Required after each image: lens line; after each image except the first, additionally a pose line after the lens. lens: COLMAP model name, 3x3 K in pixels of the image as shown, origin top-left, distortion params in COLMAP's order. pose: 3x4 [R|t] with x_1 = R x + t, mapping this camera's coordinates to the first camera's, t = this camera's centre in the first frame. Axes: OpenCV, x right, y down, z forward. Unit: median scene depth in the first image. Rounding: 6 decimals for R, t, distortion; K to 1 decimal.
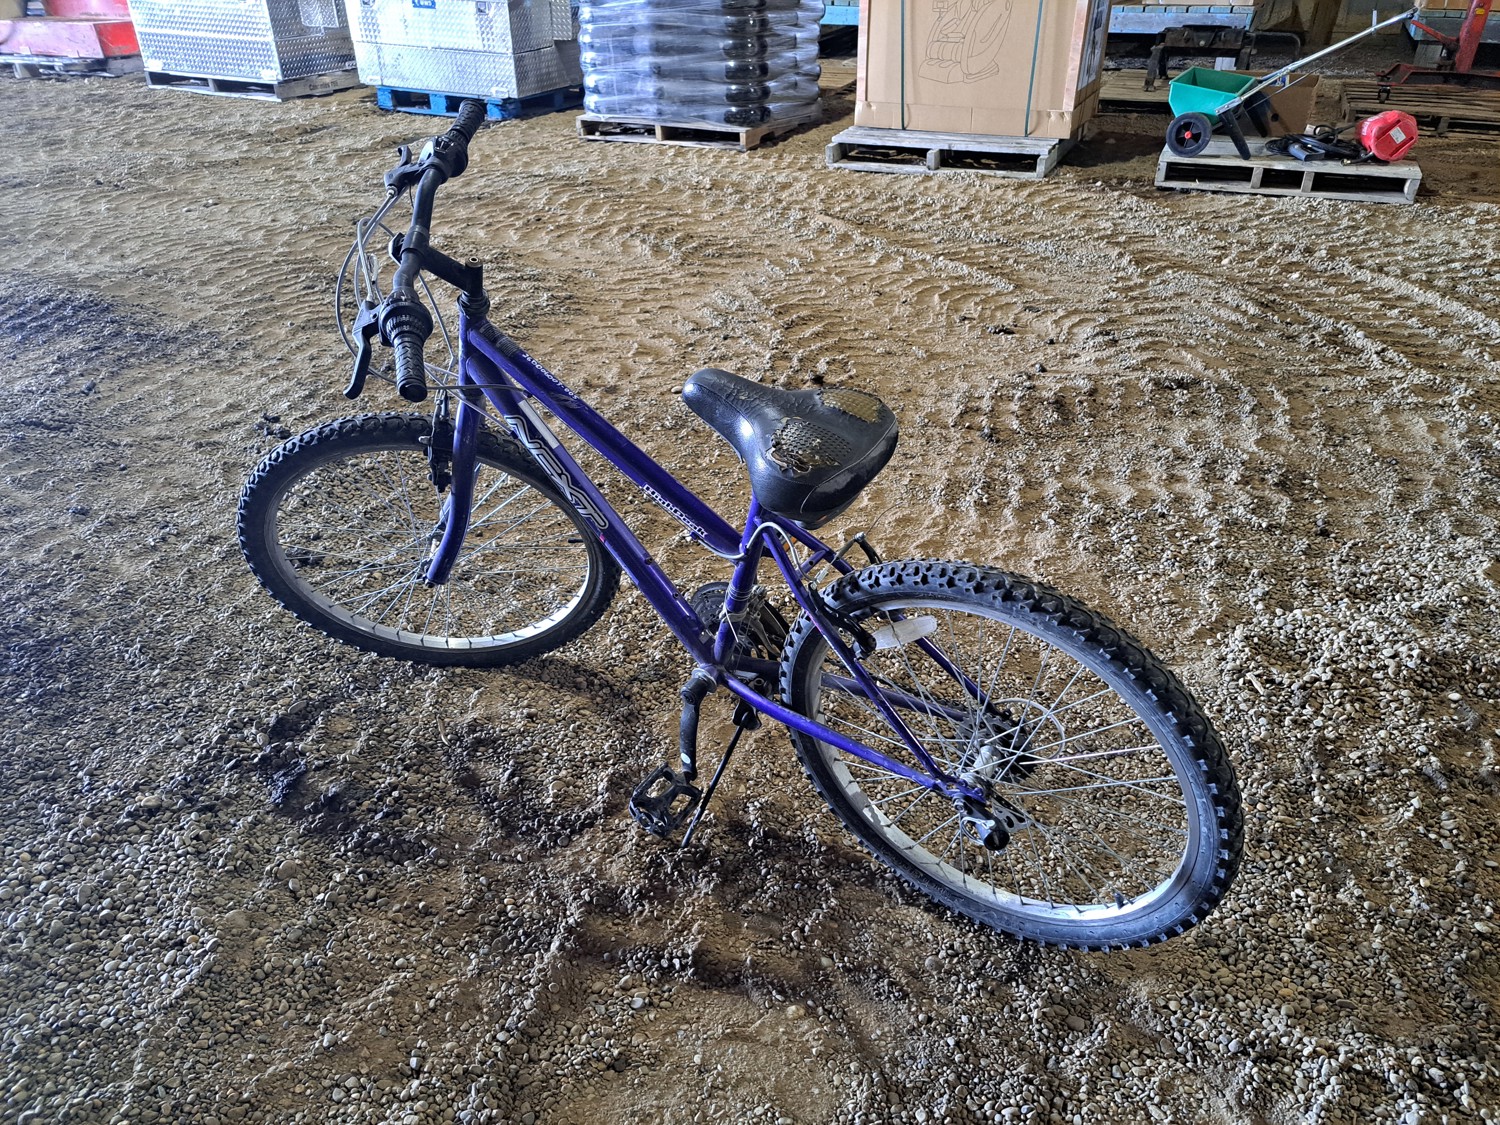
lens RADIAL K [[1058.8, 0, 768.5], [0, 1058.8, 565.9], [0, 0, 1]] dist [0.070176, -0.075142]
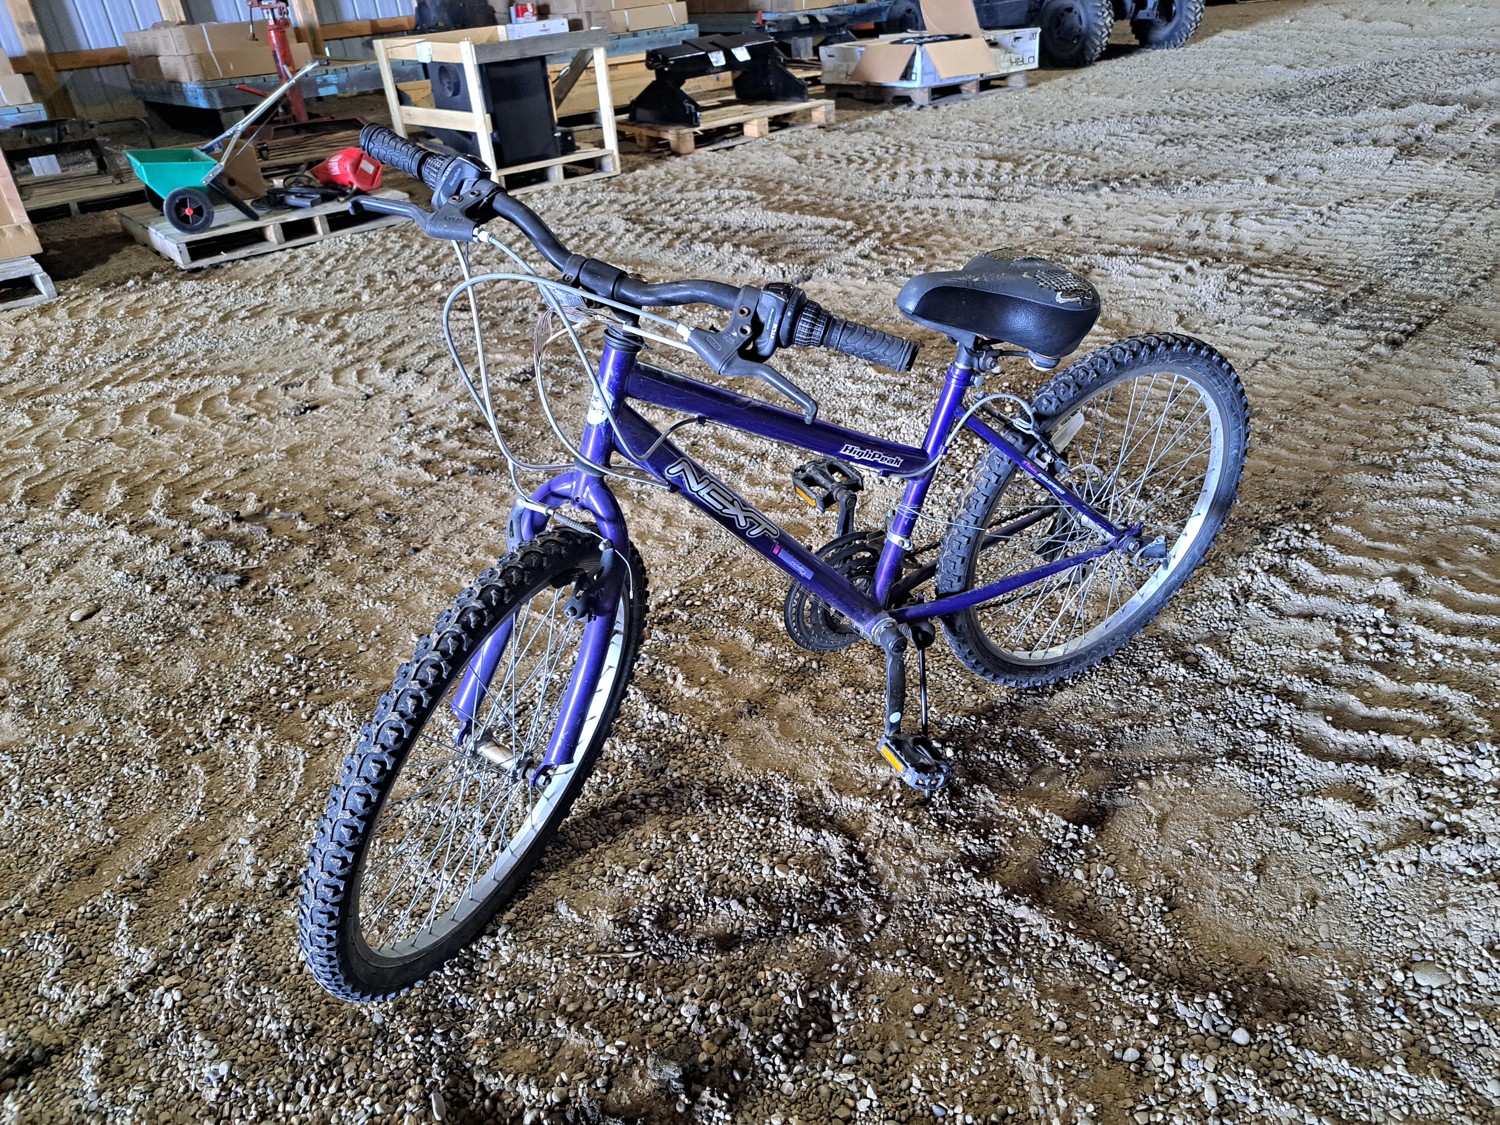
lens RADIAL K [[1089.7, 0, 750.0], [0, 1089.7, 562.5], [0, 0, 1]] dist [0.066973, -0.068500]
pose [[0.472535, -0.462787, 0.750026, -0.303472], [0.530752, 0.828833, 0.177026, -0.066372], [-0.703571, 0.314427, 0.637278, 0.155041]]
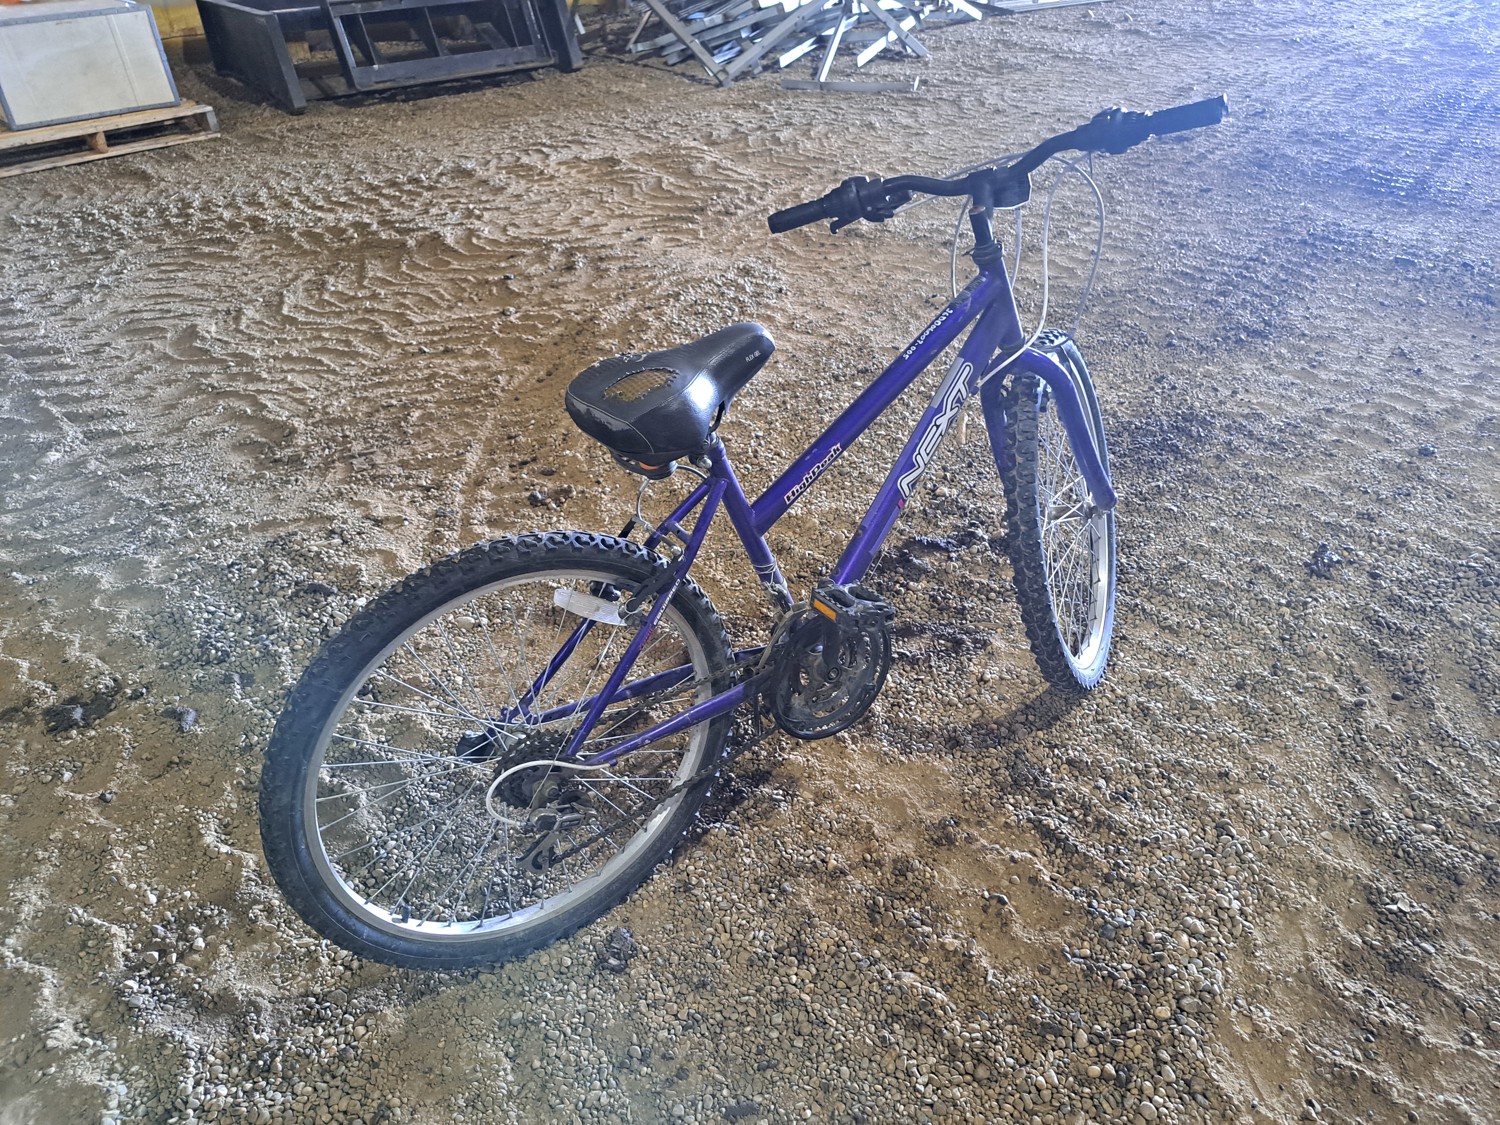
lens RADIAL K [[1073.2, 0, 767.2], [0, 1073.2, 572.3], [0, 0, 1]] dist [0.052646, -0.054813]
pose [[-0.408497, 0.531258, -0.742223, 0.241576], [-0.475967, 0.569872, 0.669852, -0.214865], [0.778836, 0.626906, 0.020071, 0.332564]]
